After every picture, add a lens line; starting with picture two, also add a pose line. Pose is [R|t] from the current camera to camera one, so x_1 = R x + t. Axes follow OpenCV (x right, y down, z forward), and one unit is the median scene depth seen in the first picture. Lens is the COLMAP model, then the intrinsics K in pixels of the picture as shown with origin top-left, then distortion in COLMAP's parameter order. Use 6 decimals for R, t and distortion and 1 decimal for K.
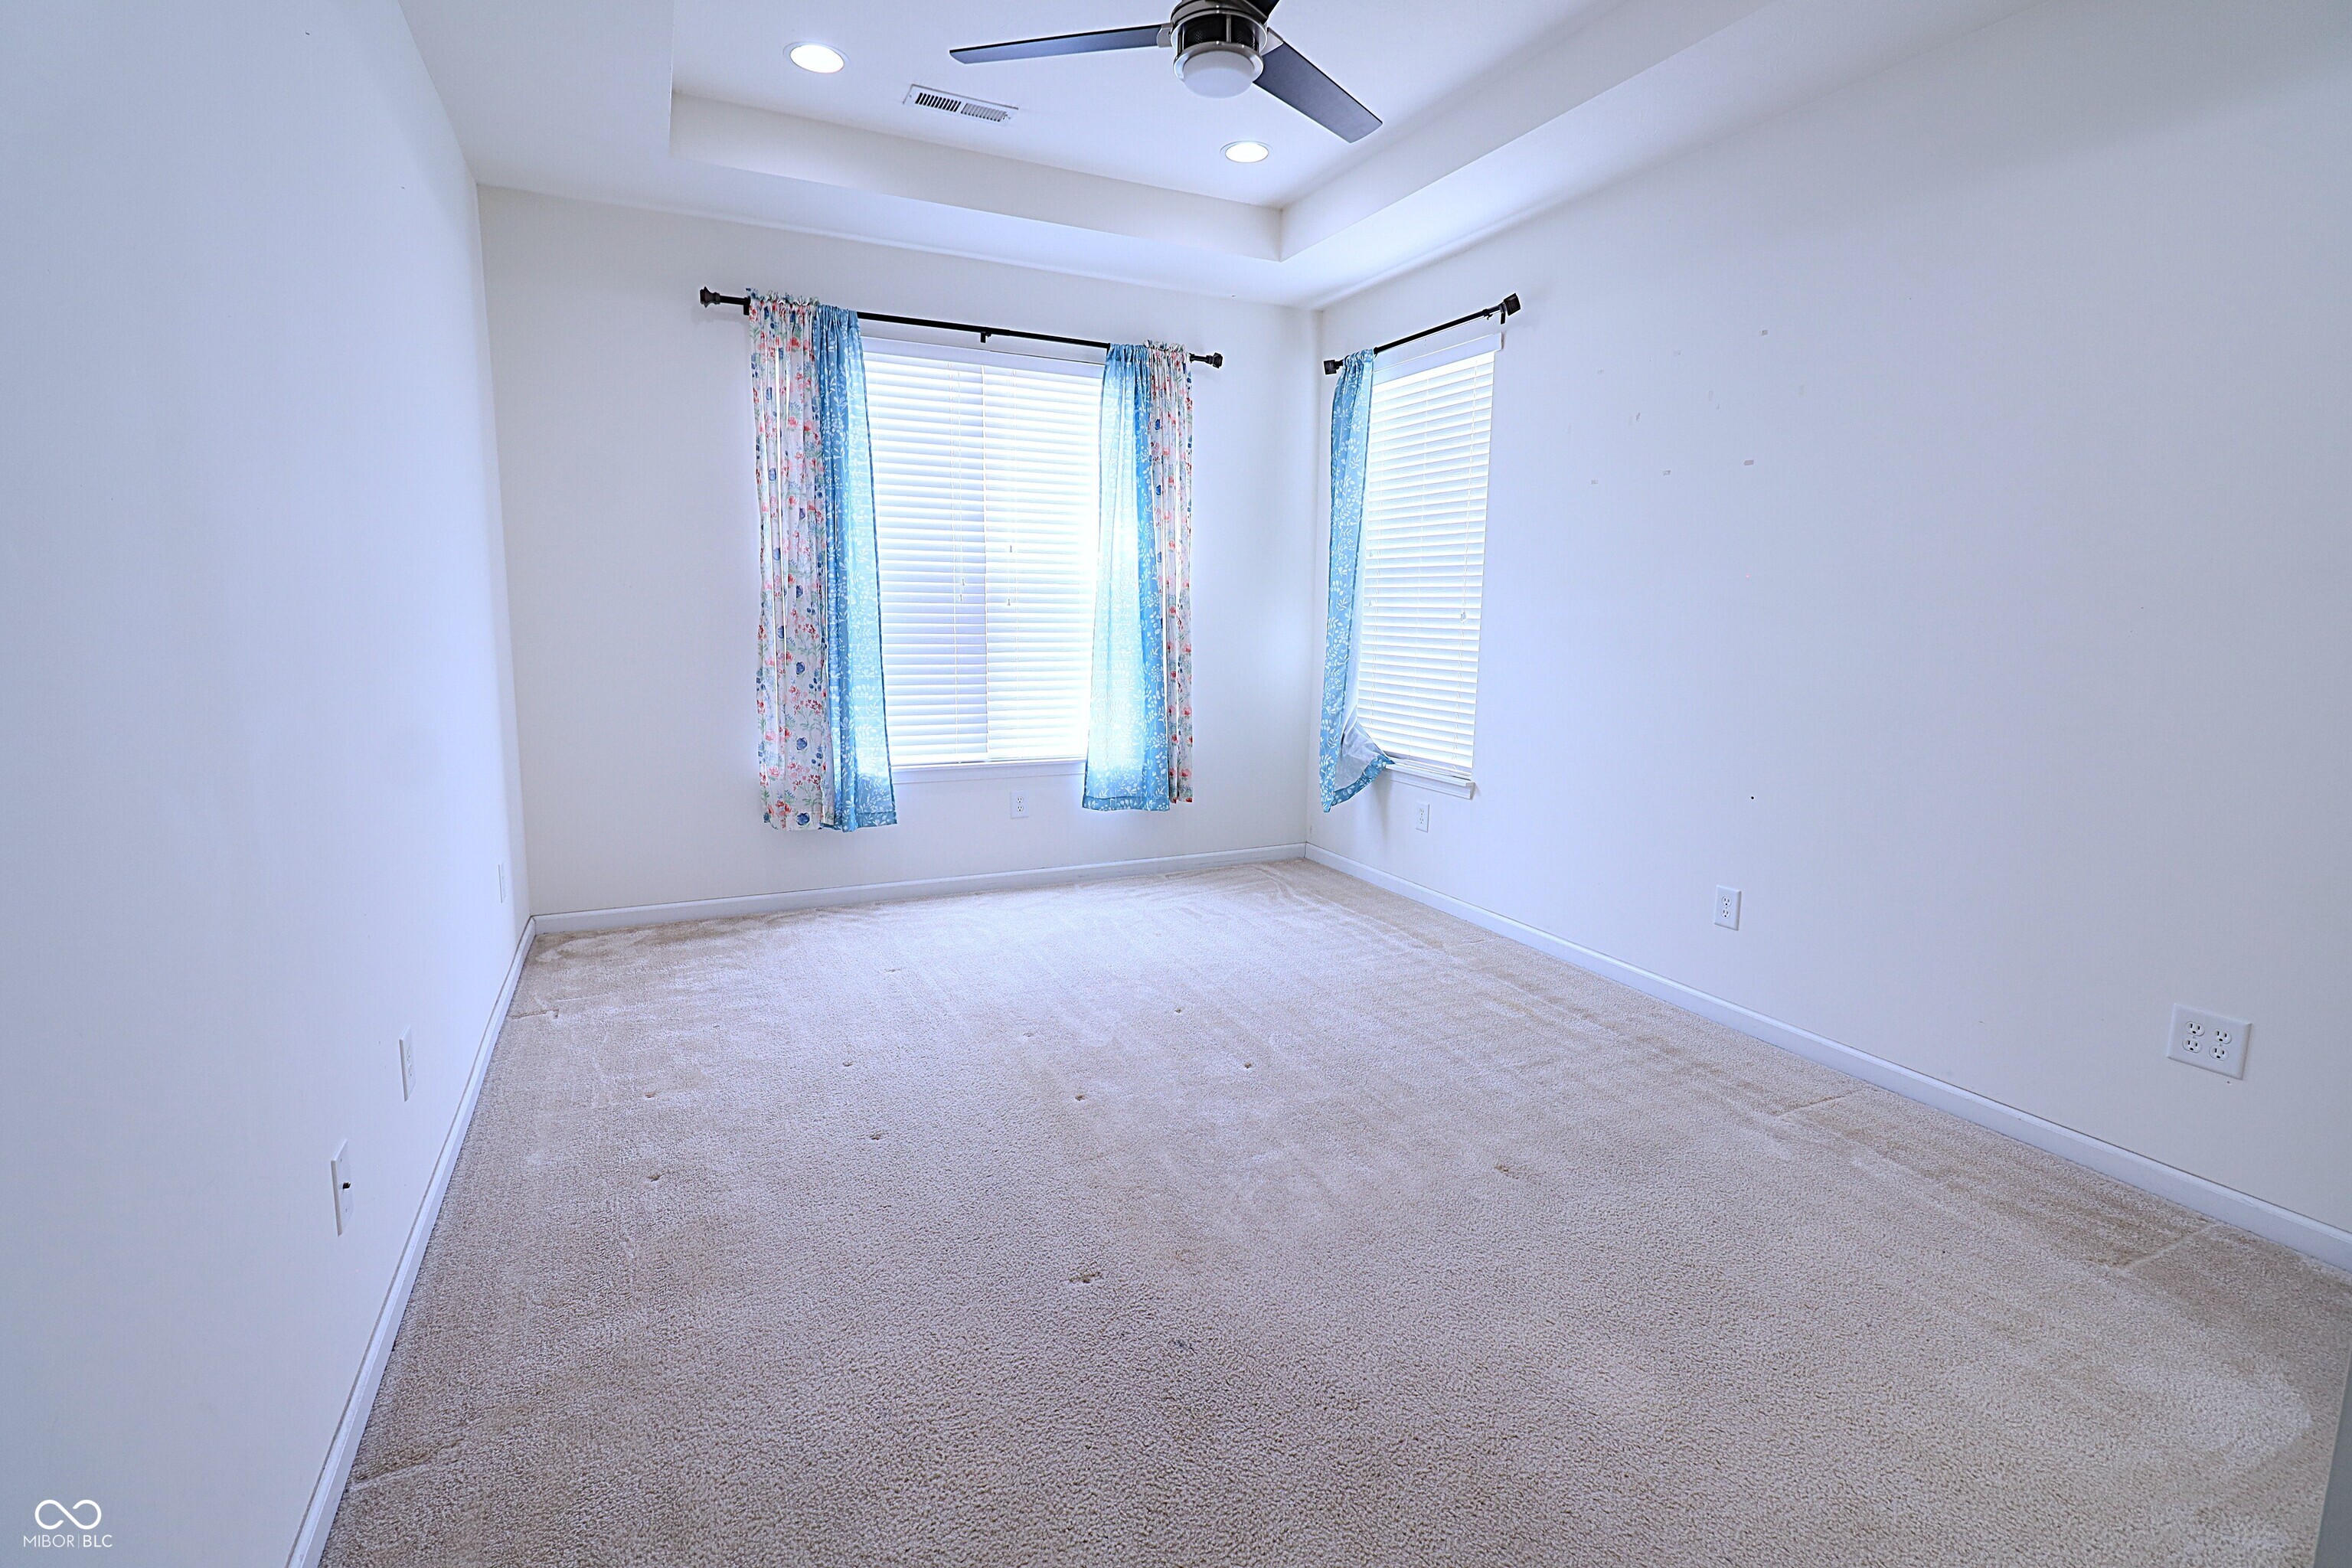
lens RADIAL K [[1096.0, 0, 1172.9], [0, 1096.0, 771.3], [0, 0, 1]] dist [0.005585, -0.000831]
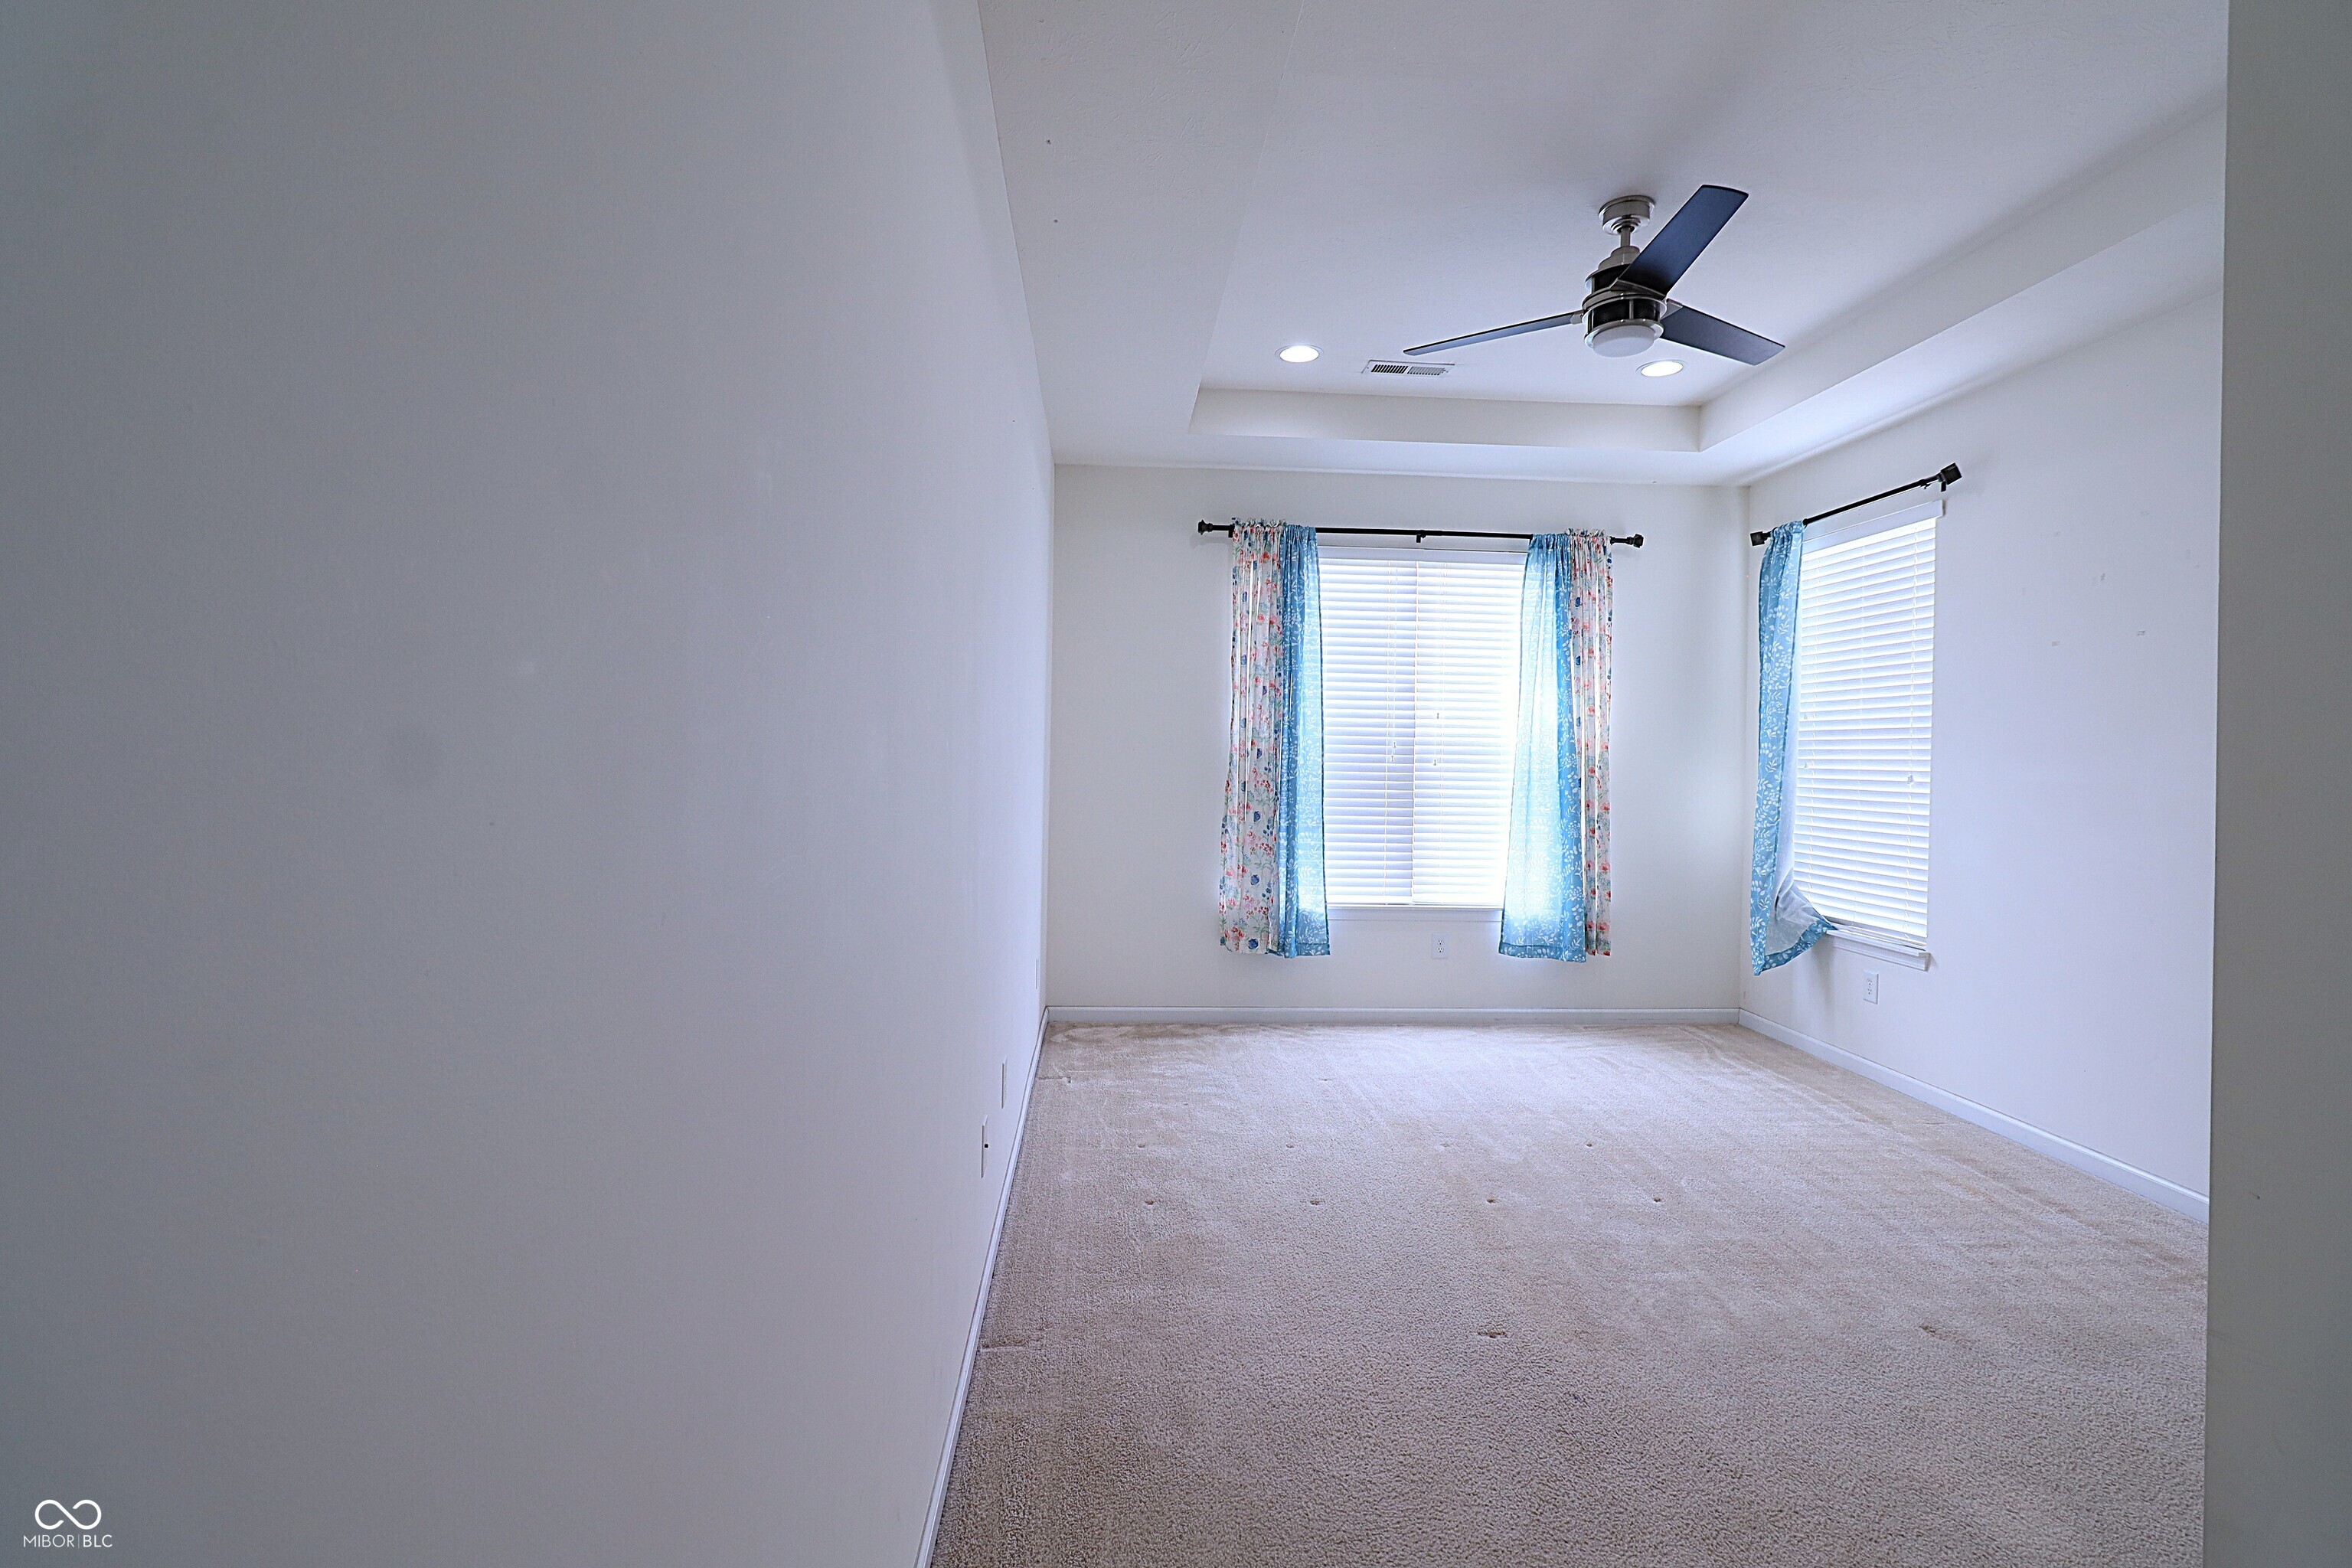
lens RADIAL K [[1096.0, 0, 1178.8], [0, 1096.0, 762.7], [0, 0, 1]] dist [0.005585, -0.000831]
pose [[0.931704, 0.004486, -0.363191, 0.016236], [-0.058806, 0.988594, -0.138646, 0.019718], [0.358427, 0.150535, 0.921341, -0.150099]]
